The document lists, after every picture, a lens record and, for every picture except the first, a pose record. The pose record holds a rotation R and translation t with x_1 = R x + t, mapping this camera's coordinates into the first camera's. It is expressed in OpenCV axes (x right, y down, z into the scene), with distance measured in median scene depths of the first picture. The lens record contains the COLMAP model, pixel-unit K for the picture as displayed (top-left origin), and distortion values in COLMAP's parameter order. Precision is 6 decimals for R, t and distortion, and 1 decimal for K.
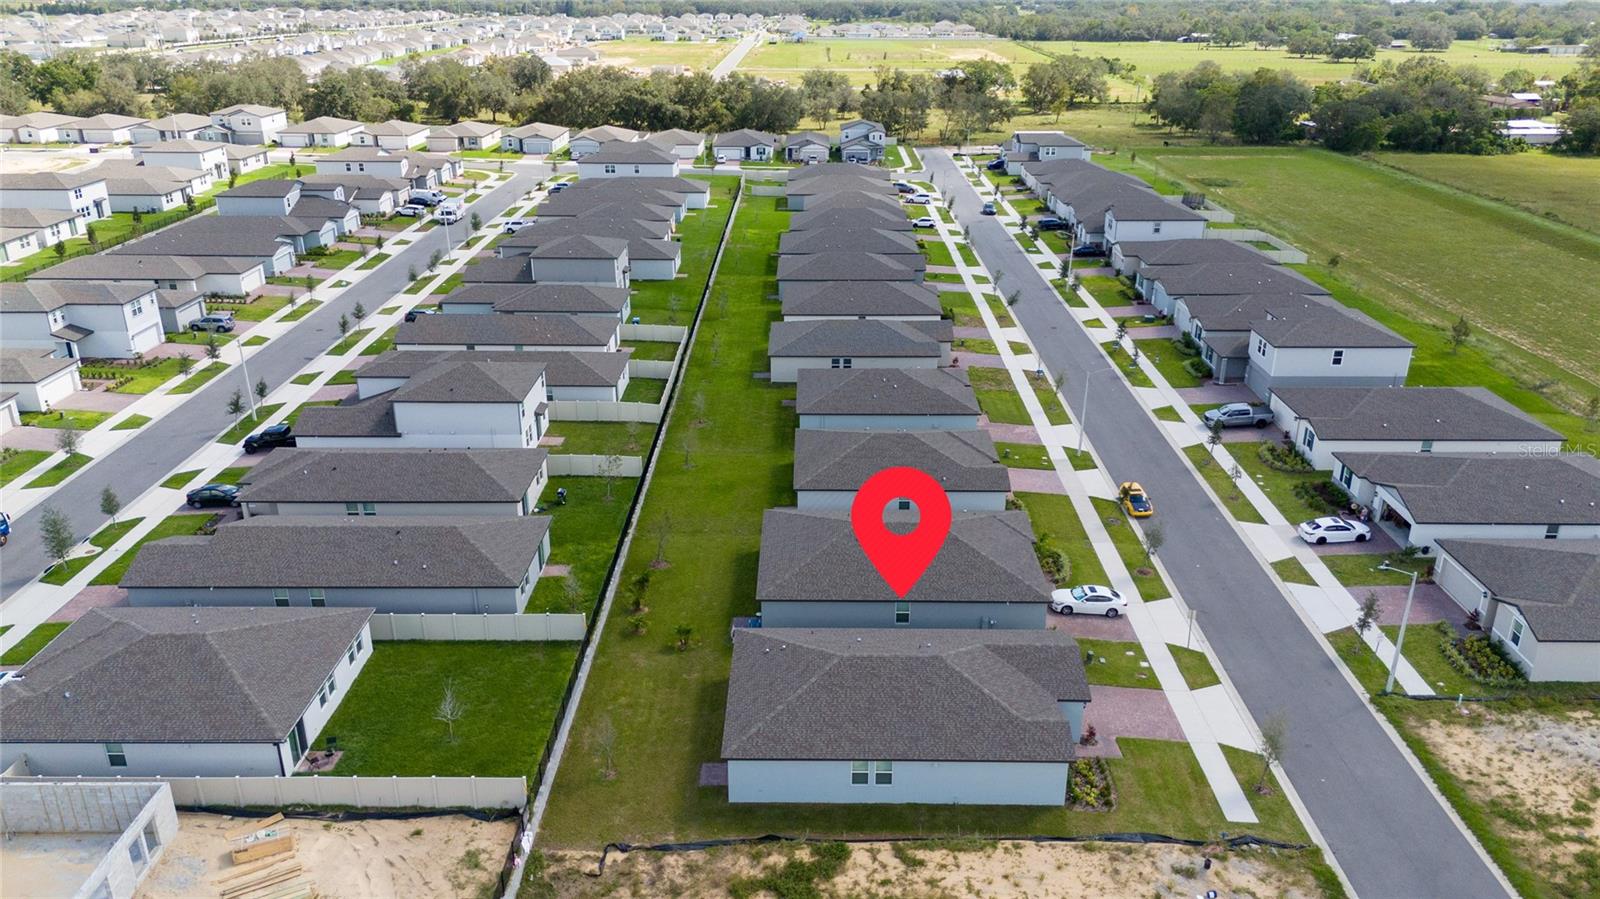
lens RADIAL K [[1177.7, 0, 804.4], [0, 1177.7, 448.1], [0, 0, 1]] dist [0.088874, -0.081737]
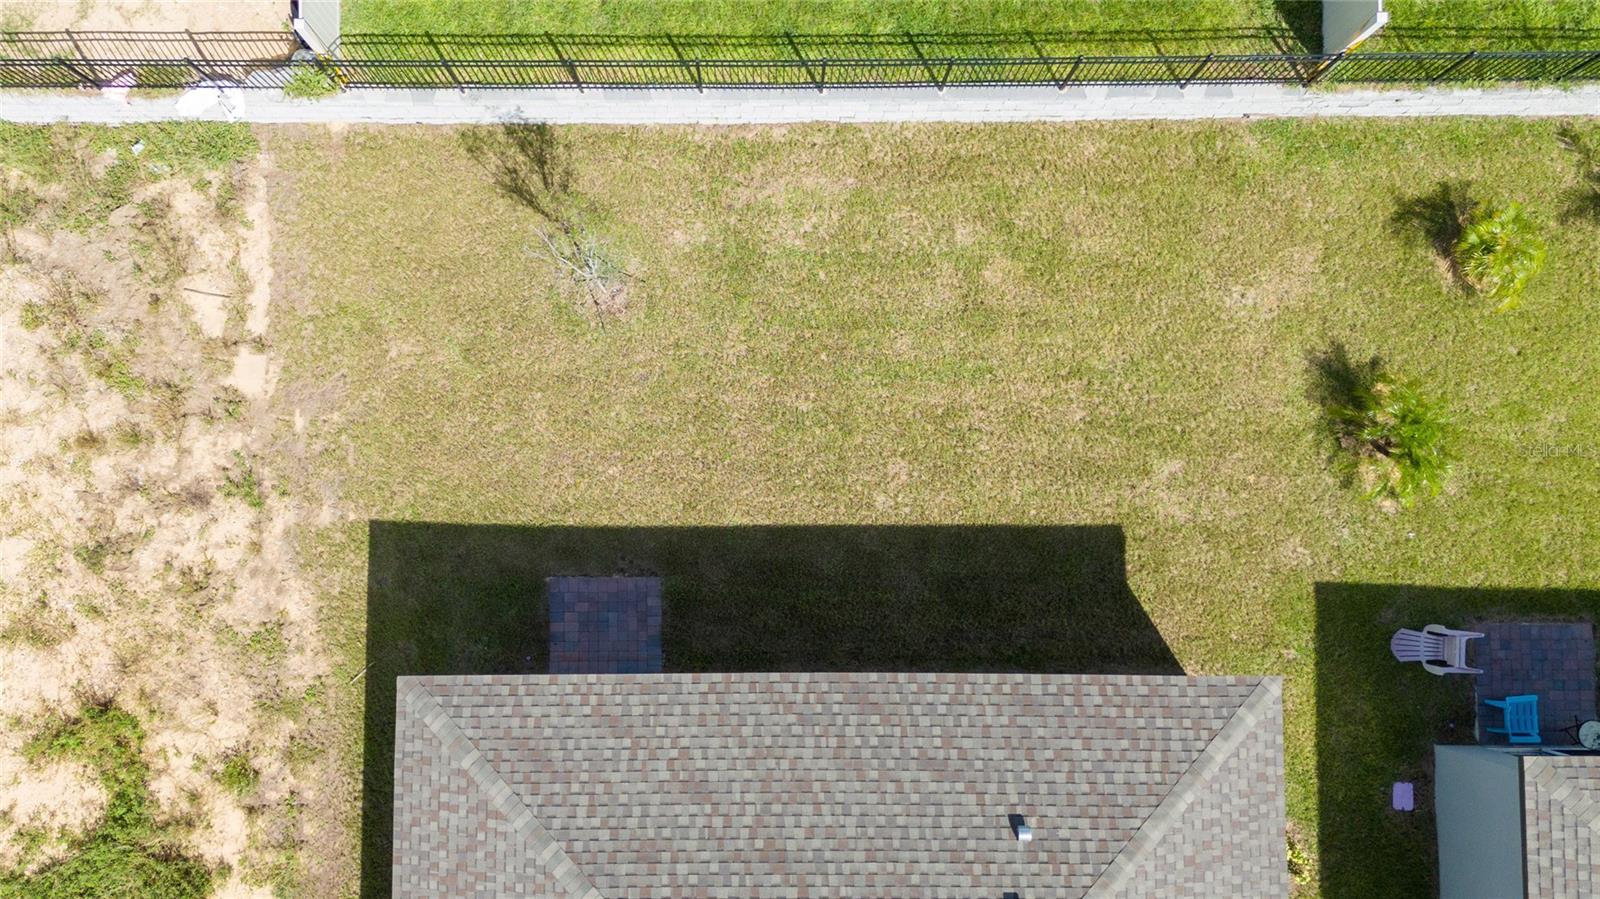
lens RADIAL K [[1082.1, 0, 750.9], [0, 1082.1, 453.5], [0, 0, 1]] dist [0.040686, -0.002645]
pose [[0.005561, 0.998886, -0.046853, -0.098101], [-0.359674, 0.045716, 0.931958, -0.008310], [0.933062, 0.011669, 0.359527, 0.857144]]
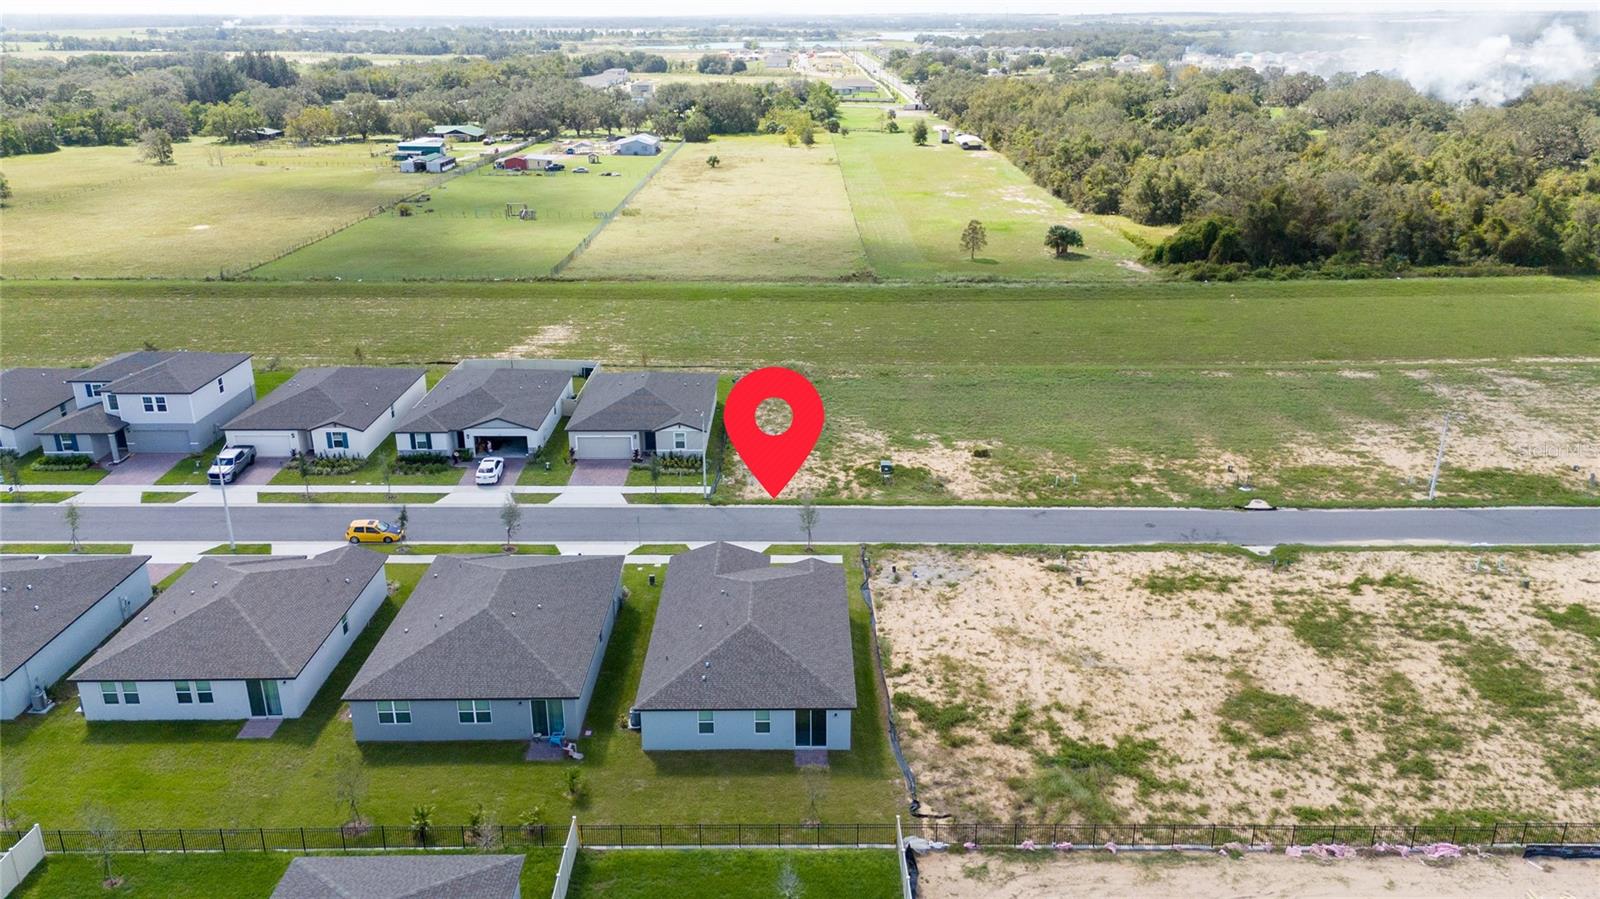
lens RADIAL K [[1177.7, 0, 804.4], [0, 1177.7, 448.1], [0, 0, 1]] dist [0.088874, -0.081737]
pose [[-0.010314, -0.345281, 0.938443, -0.897718], [0.375520, 0.868463, 0.323661, -0.287948], [-0.926757, 0.355742, 0.120703, 0.715167]]
